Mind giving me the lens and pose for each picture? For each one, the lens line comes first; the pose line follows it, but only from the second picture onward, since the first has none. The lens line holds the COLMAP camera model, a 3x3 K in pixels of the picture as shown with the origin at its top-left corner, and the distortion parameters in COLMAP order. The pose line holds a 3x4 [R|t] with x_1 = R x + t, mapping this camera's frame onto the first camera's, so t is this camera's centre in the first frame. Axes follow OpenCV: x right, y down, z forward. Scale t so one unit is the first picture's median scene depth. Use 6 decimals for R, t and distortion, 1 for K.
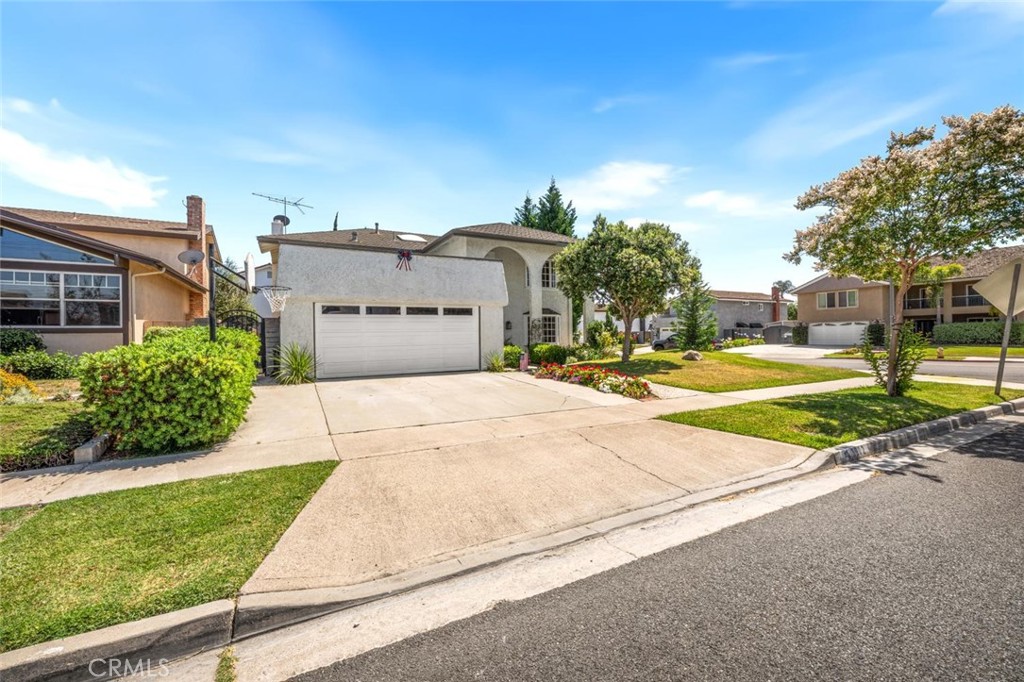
lens RADIAL K [[426.9, 0, 512.0], [0, 426.9, 341.0], [0, 0, 1]] dist [0.000091, -0.000032]
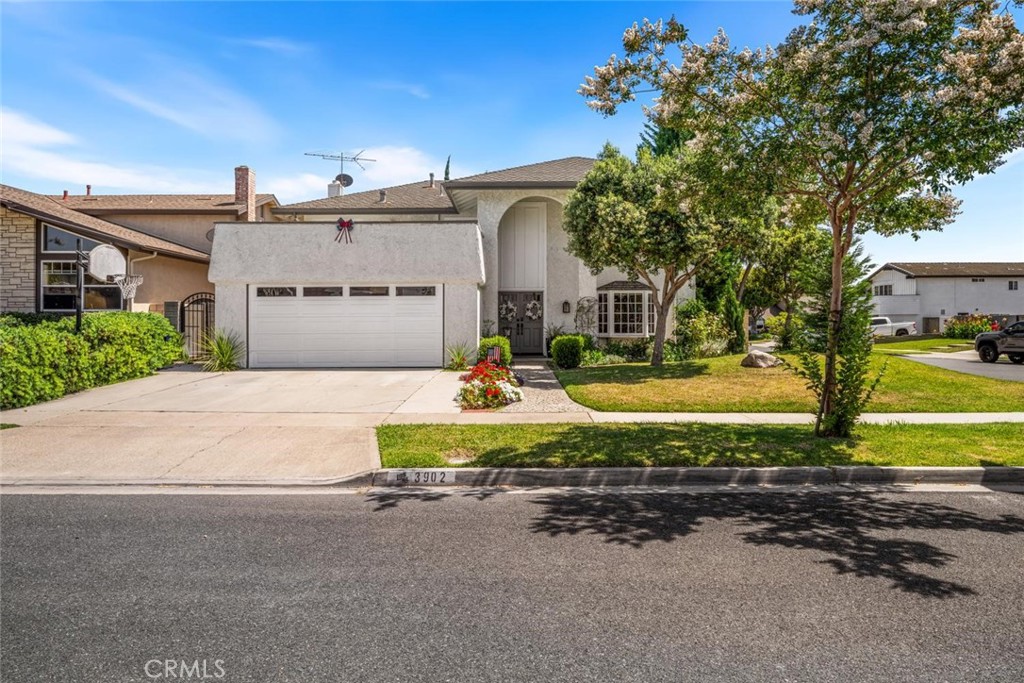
lens RADIAL K [[646.0, 0, 511.4], [0, 646.0, 385.9], [0, 0, 1]] dist [-0.001235, -0.000354]
pose [[0.879342, 0.058522, -0.472581, 0.703564], [-0.014989, 0.995329, 0.095366, -0.012809], [0.475955, -0.076776, 0.876112, 0.025025]]
